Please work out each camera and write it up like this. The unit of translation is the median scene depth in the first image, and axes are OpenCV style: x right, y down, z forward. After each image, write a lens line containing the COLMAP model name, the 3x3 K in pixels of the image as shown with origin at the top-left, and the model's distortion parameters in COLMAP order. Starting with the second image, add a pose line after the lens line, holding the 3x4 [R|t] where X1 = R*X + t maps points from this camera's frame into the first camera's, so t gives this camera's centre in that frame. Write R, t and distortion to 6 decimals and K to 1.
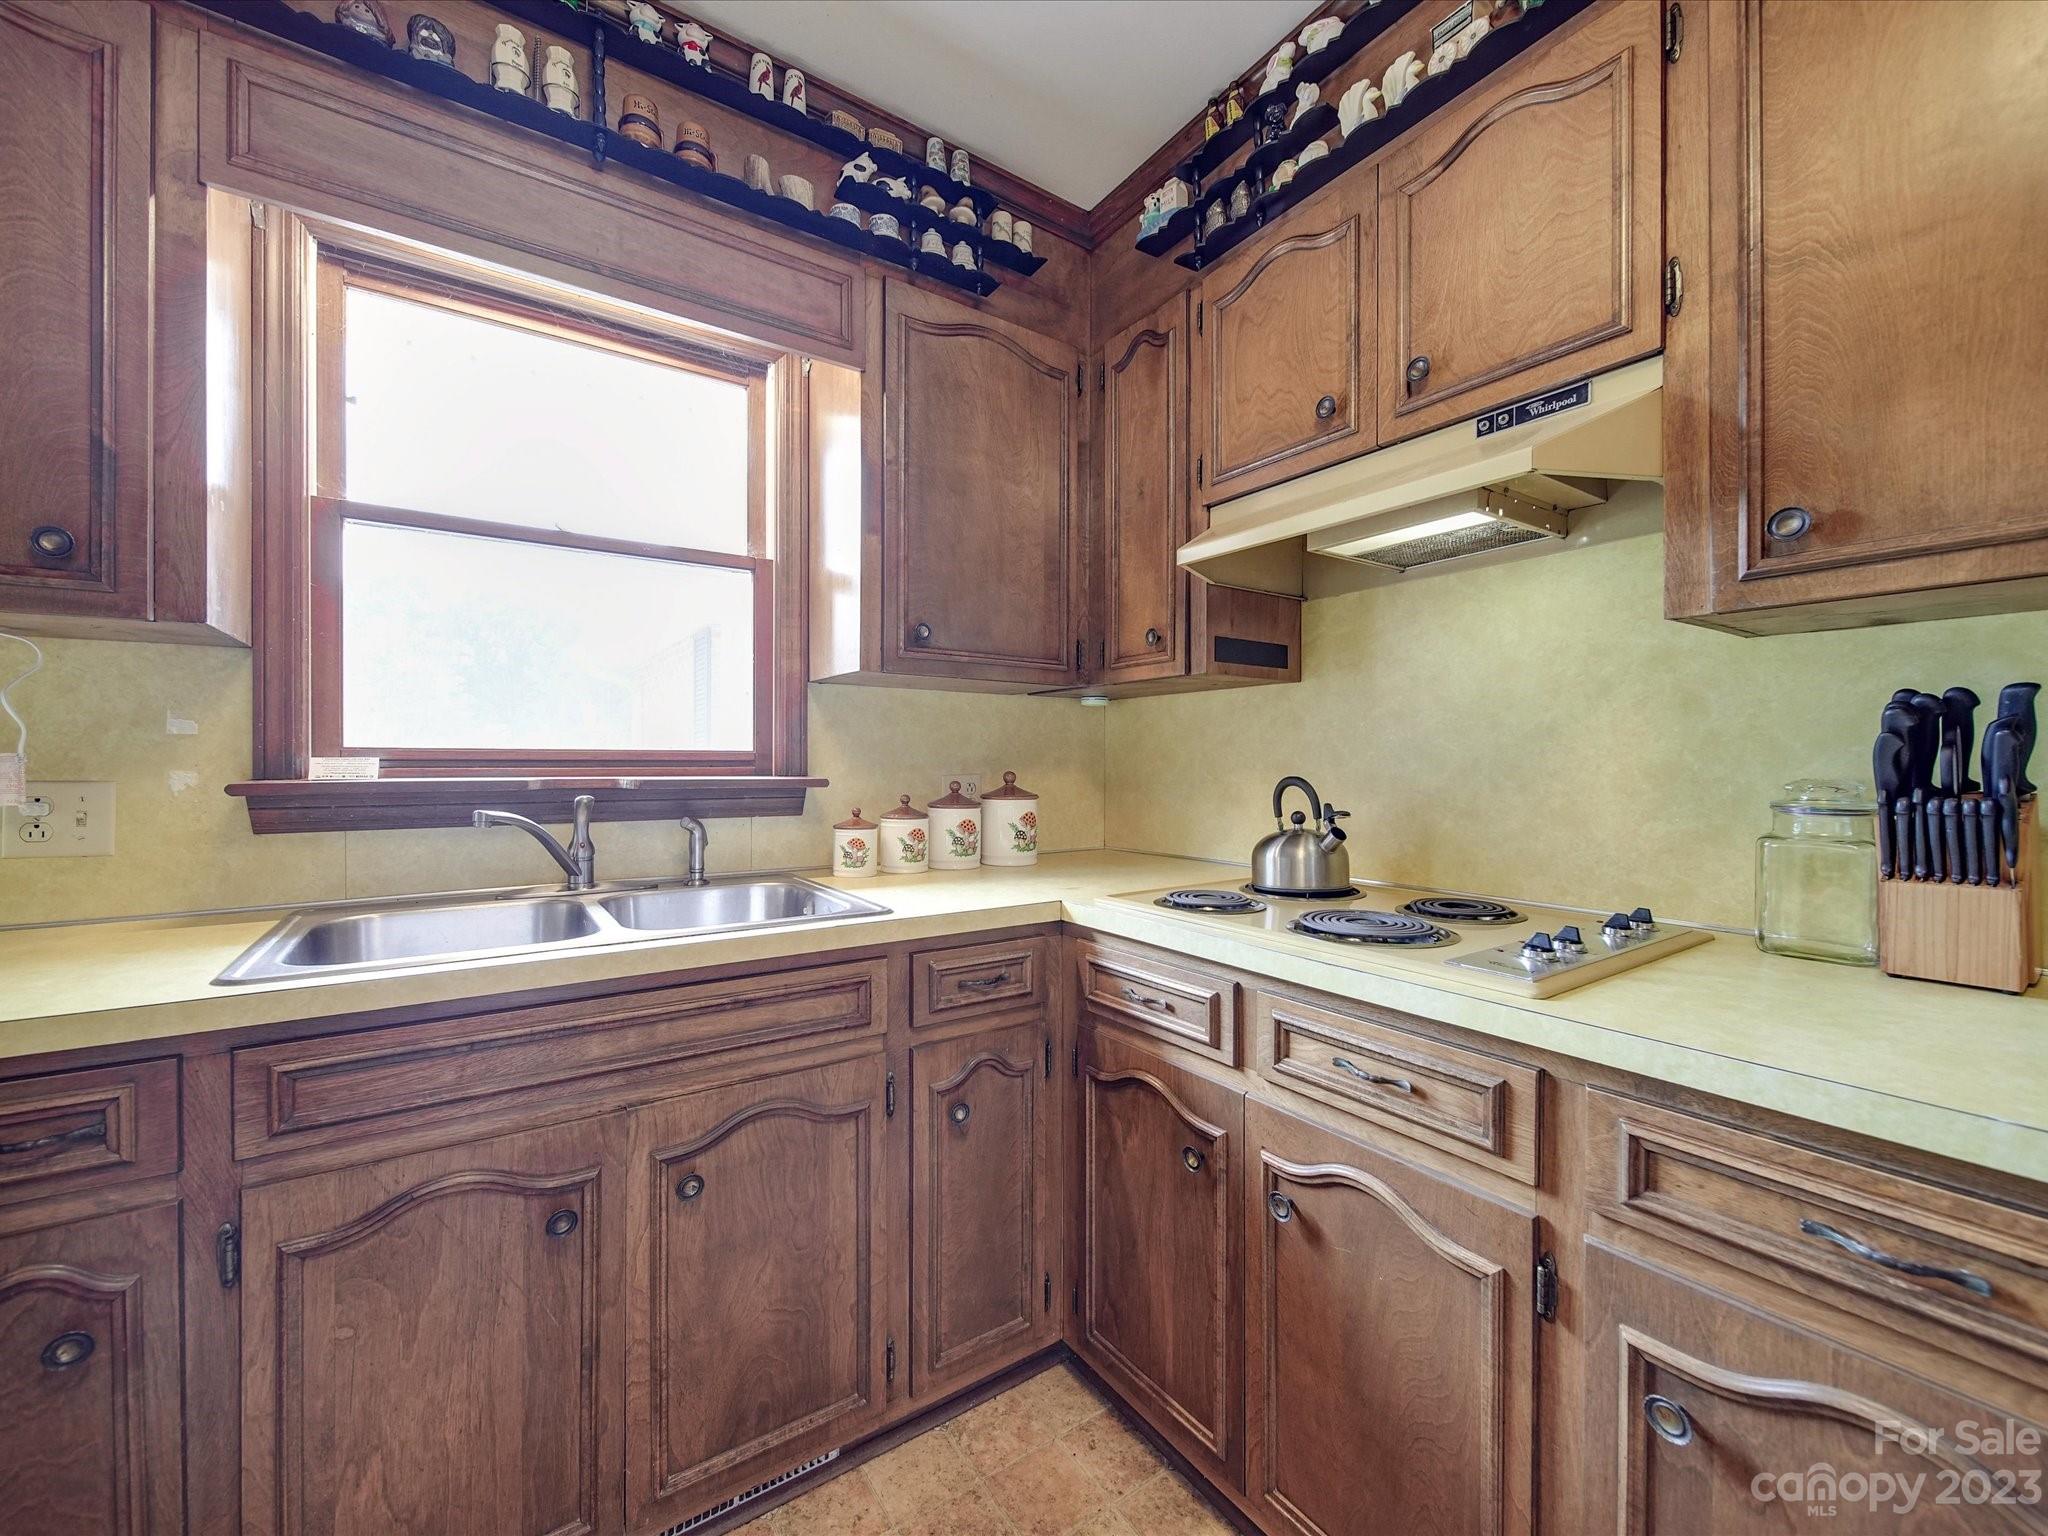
lens RADIAL K [[810.4, 0, 1027.4], [0, 810.4, 769.7], [0, 0, 1]] dist [0.003617, -0.002577]
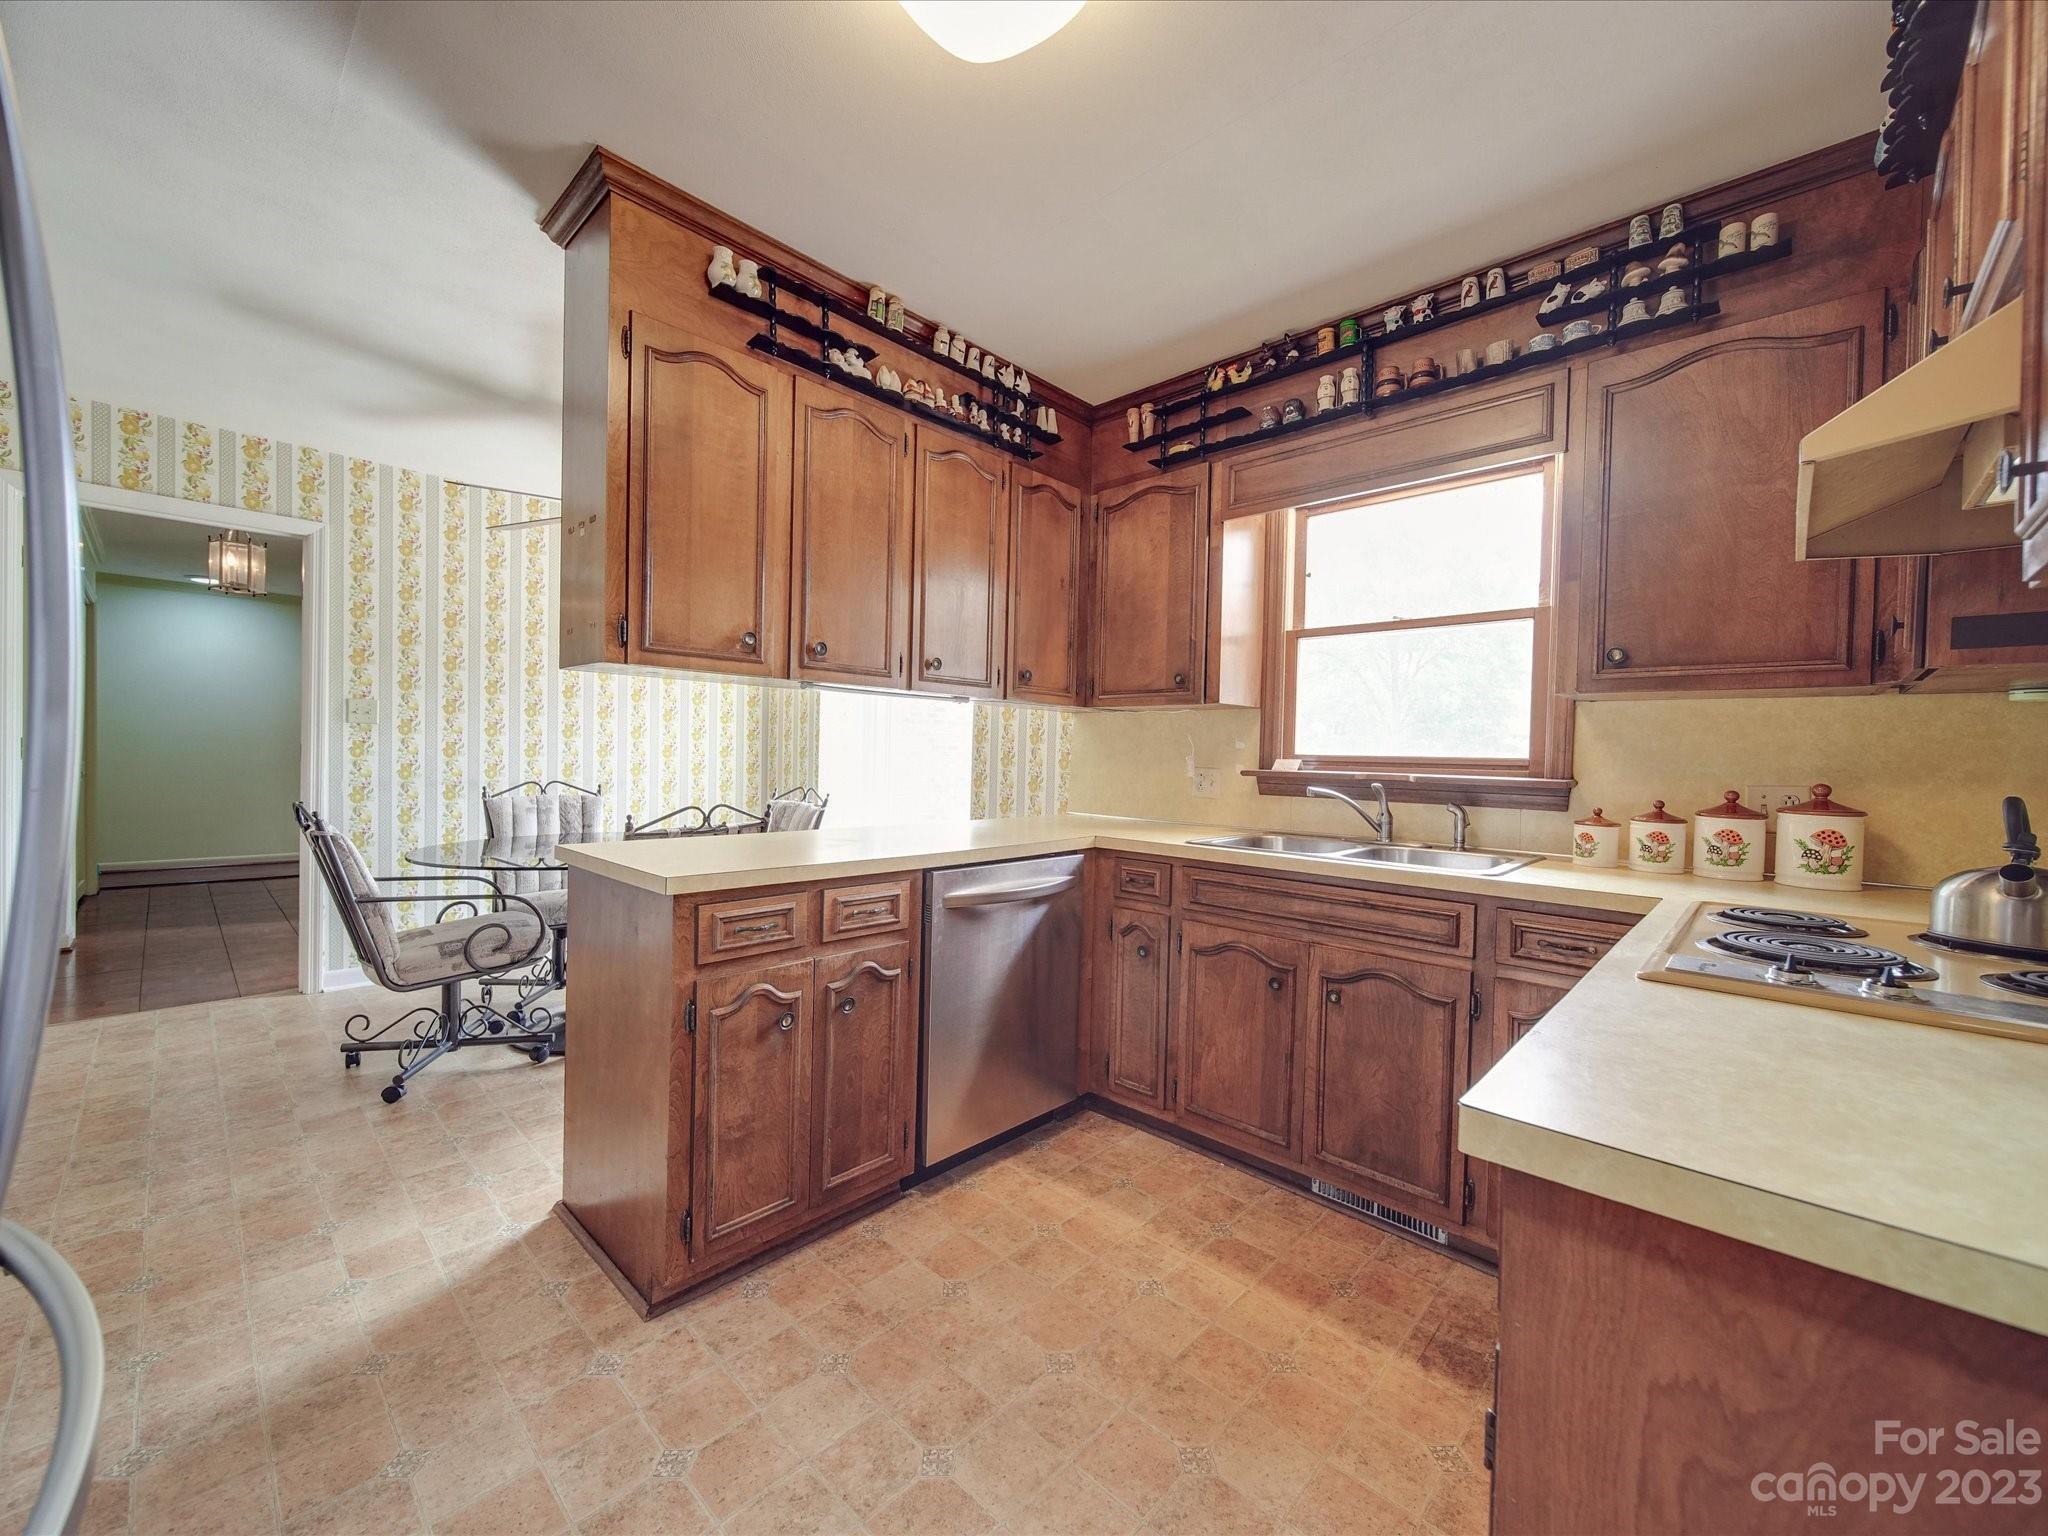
lens RADIAL K [[810.4, 0, 1027.4], [0, 810.4, 769.7], [0, 0, 1]] dist [0.003617, -0.002577]
pose [[0.223865, 0.020073, -0.974413, 0.879074], [-0.031448, 0.999416, 0.013363, 0.002860], [0.974113, 0.027652, 0.224365, -0.066258]]
